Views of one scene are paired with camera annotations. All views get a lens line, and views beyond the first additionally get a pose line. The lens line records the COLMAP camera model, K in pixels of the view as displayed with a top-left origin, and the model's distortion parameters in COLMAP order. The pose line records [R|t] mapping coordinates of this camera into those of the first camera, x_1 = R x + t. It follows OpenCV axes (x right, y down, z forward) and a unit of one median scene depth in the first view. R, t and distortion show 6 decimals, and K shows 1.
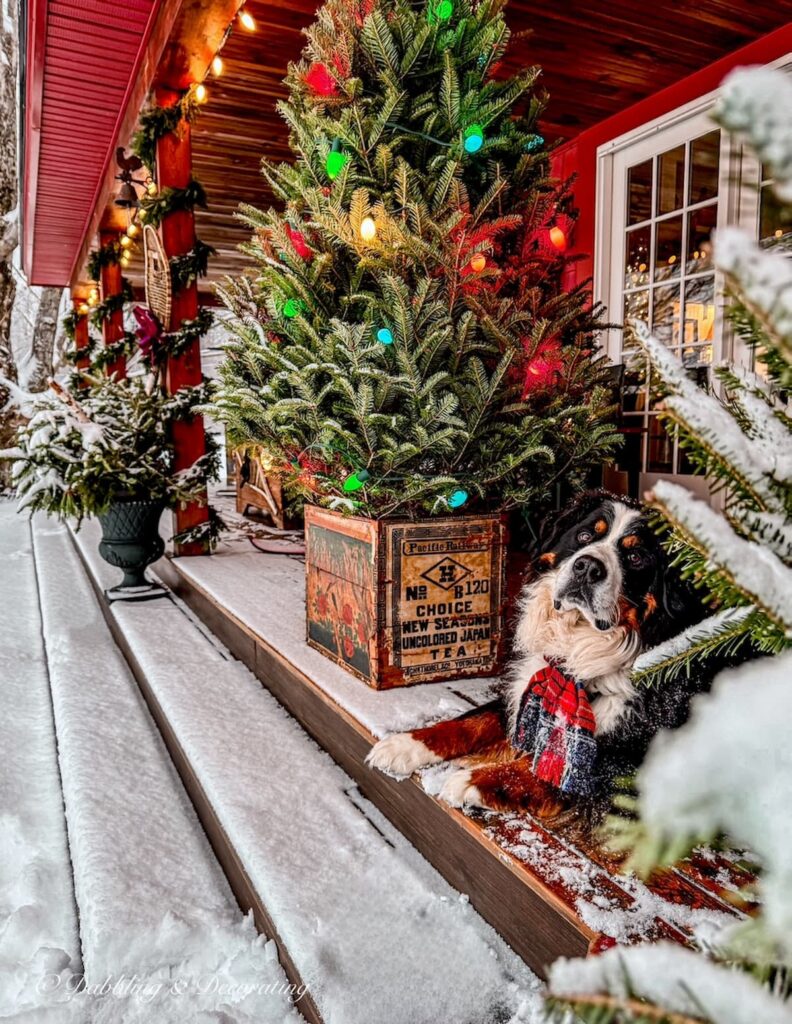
lens RADIAL K [[752.6, 0, 401.7], [0, 752.6, 530.7], [0, 0, 1]] dist [0.073680, -0.069311]
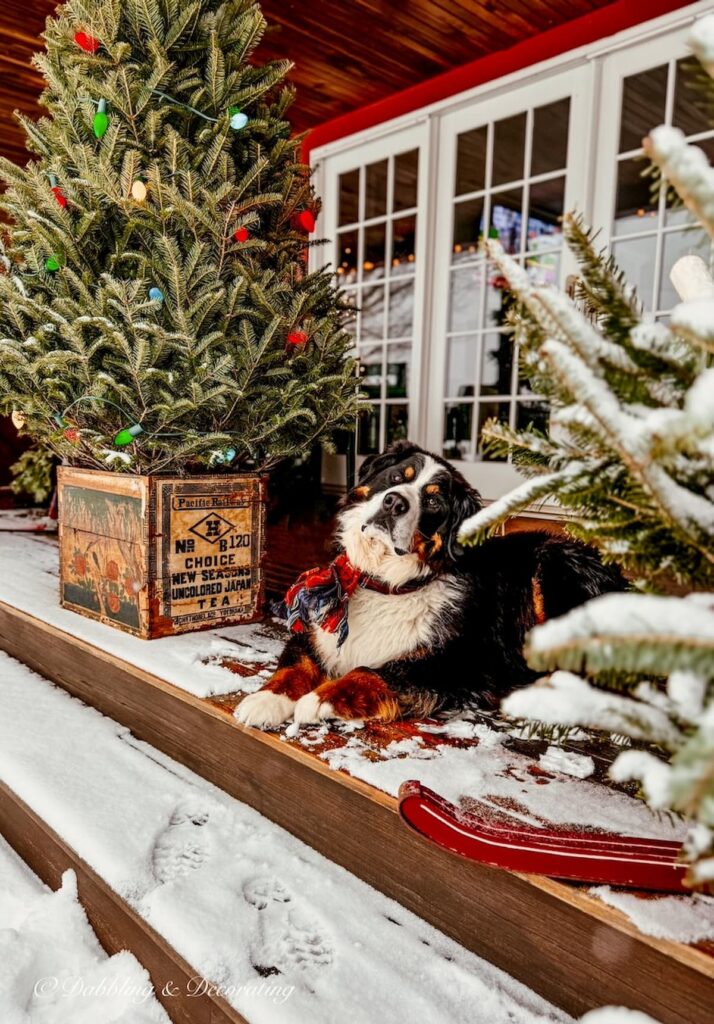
lens RADIAL K [[738.9, 0, 317.6], [0, 738.9, 539.8], [0, 0, 1]] dist [0.057597, -0.071431]
pose [[0.959723, -0.016774, 0.280446, -0.093803], [0.010870, 0.999686, 0.022597, 0.053212], [-0.280737, -0.018639, 0.959604, -0.046920]]
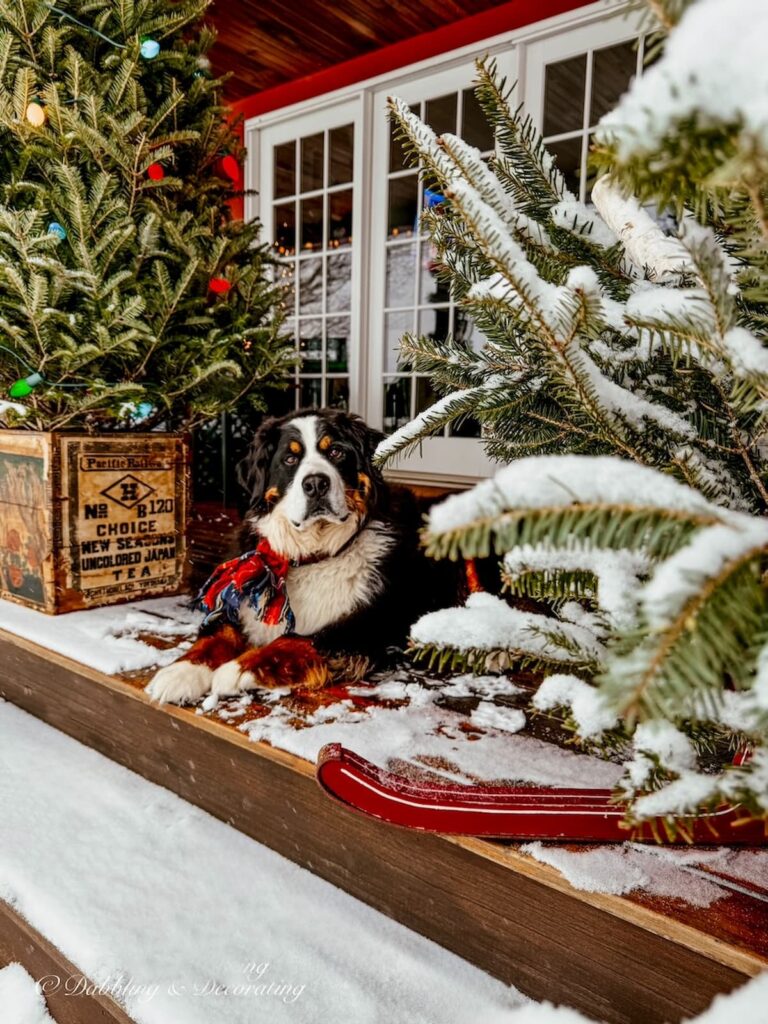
lens RADIAL K [[728.3, 0, 388.5], [0, 728.3, 517.5], [0, 0, 1]] dist [0.032686, -0.050930]
pose [[0.899781, -0.026949, 0.435508, -0.052139], [0.021754, 0.999620, 0.016910, 0.084341], [-0.435799, -0.005742, 0.900026, 0.001292]]
